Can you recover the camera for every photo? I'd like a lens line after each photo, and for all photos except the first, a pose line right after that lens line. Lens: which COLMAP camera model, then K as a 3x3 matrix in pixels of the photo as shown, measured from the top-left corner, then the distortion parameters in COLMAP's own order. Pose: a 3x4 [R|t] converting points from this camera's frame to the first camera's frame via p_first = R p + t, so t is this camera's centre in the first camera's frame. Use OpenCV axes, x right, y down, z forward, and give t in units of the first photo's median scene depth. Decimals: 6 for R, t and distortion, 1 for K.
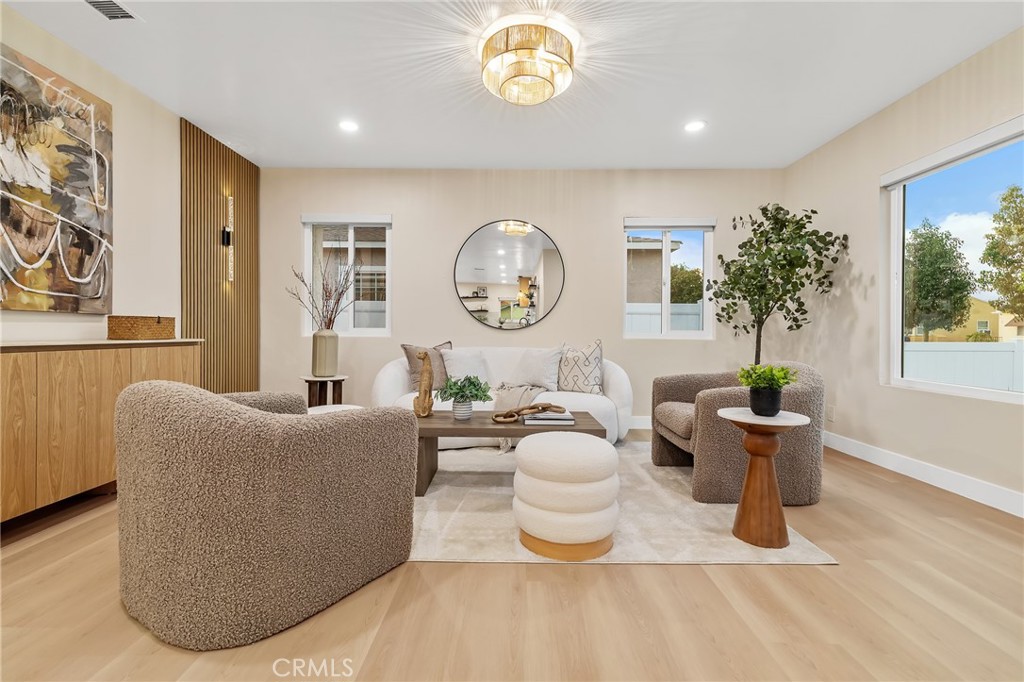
lens RADIAL K [[459.3, 0, 508.8], [0, 459.3, 337.1], [0, 0, 1]] dist [0.006821, -0.001262]
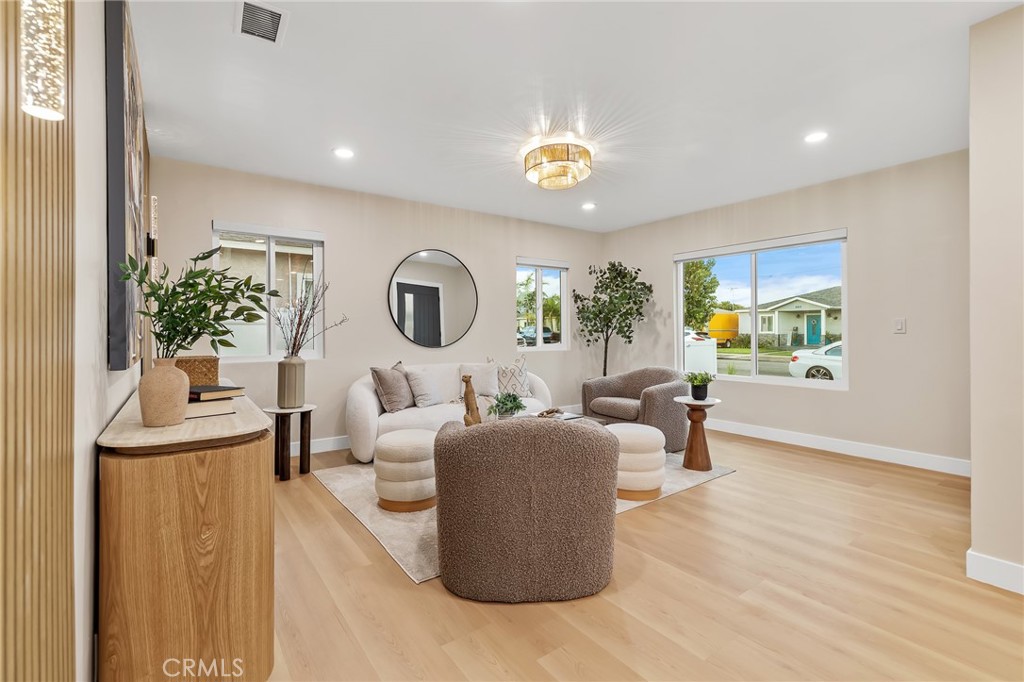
lens RADIAL K [[459.3, 0, 520.2], [0, 459.3, 328.8], [0, 0, 1]] dist [0.006821, -0.001262]
pose [[0.793855, -0.008612, 0.608046, -0.865834], [0.015173, 0.999869, -0.005649, -0.087154], [-0.607918, 0.013710, 0.793881, -0.021683]]
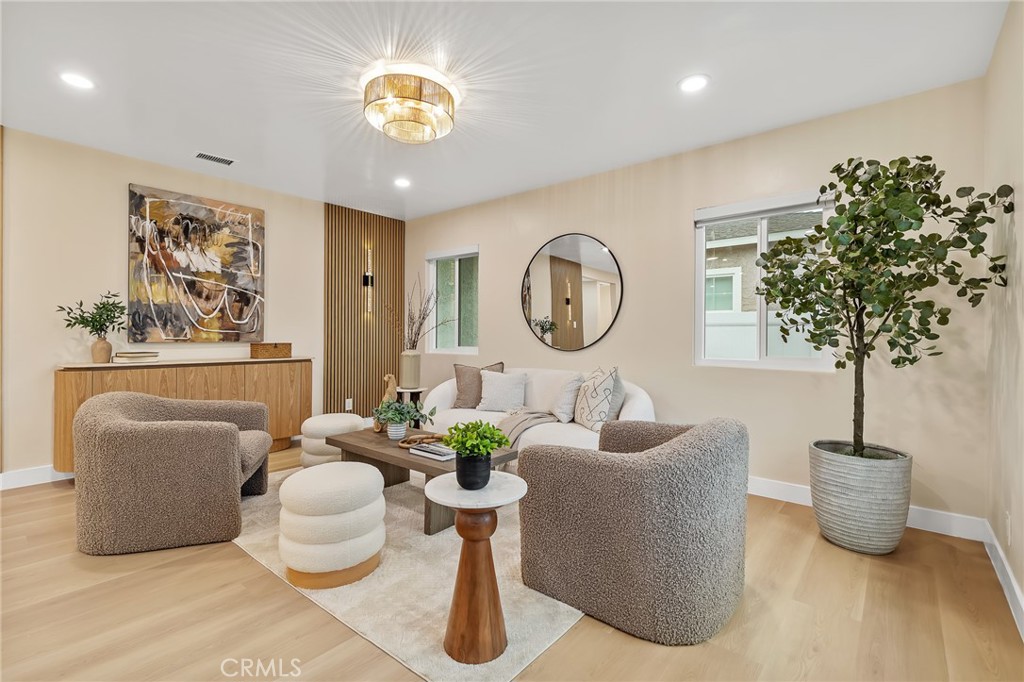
lens RADIAL K [[459.3, 0, 509.9], [0, 459.3, 335.5], [0, 0, 1]] dist [0.006821, -0.001262]
pose [[0.775084, -0.001080, -0.631857, 0.845304], [-0.006091, 0.999939, -0.009181, -0.064248], [0.631829, 0.010964, 0.775030, 0.326834]]
